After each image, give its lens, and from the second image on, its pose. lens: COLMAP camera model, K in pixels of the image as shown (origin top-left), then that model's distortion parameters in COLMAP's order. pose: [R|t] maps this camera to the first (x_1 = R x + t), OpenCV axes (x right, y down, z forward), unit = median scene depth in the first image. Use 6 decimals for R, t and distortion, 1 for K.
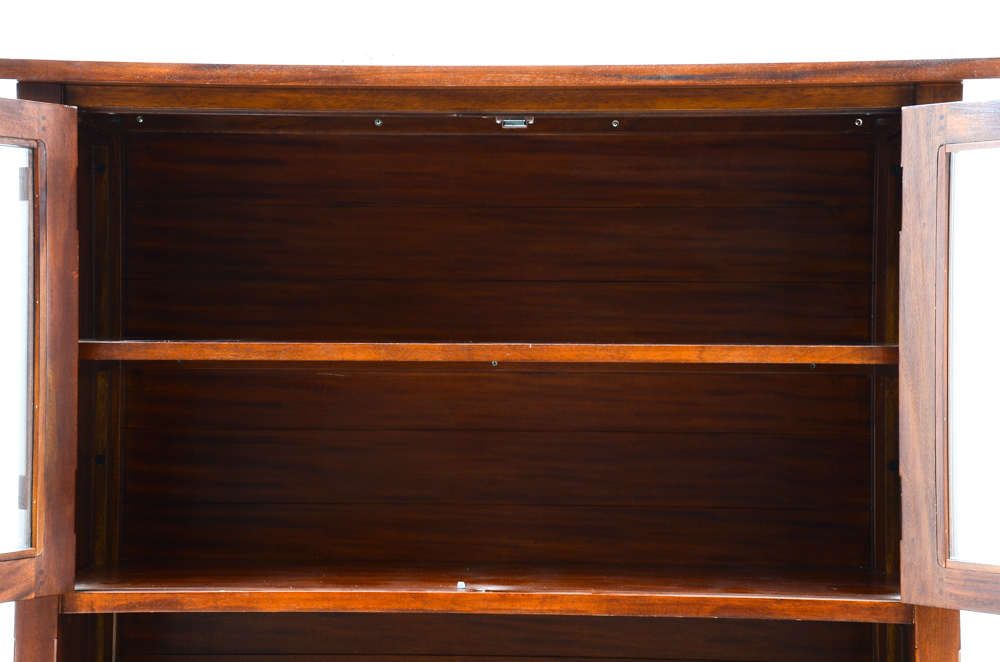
lens RADIAL K [[2196.5, 0, 488.4], [0, 2196.5, 352.2], [0, 0, 1]] dist [0.483730, 0.000000]
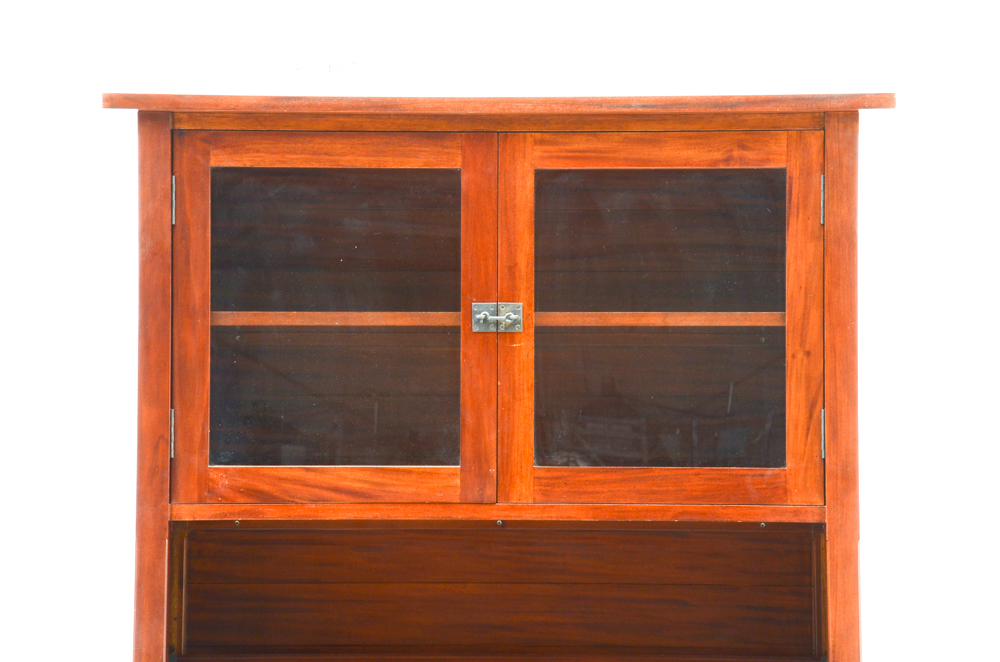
lens RADIAL K [[4088.6, 0, 491.9], [0, 4088.6, 338.1], [0, 0, 1]] dist [1.763625, 0.000000]
pose [[0.999717, -0.001844, 0.023705, -0.062250], [0.003014, 0.998773, -0.049429, 0.131527], [-0.023585, 0.049486, 0.998496, -1.405994]]
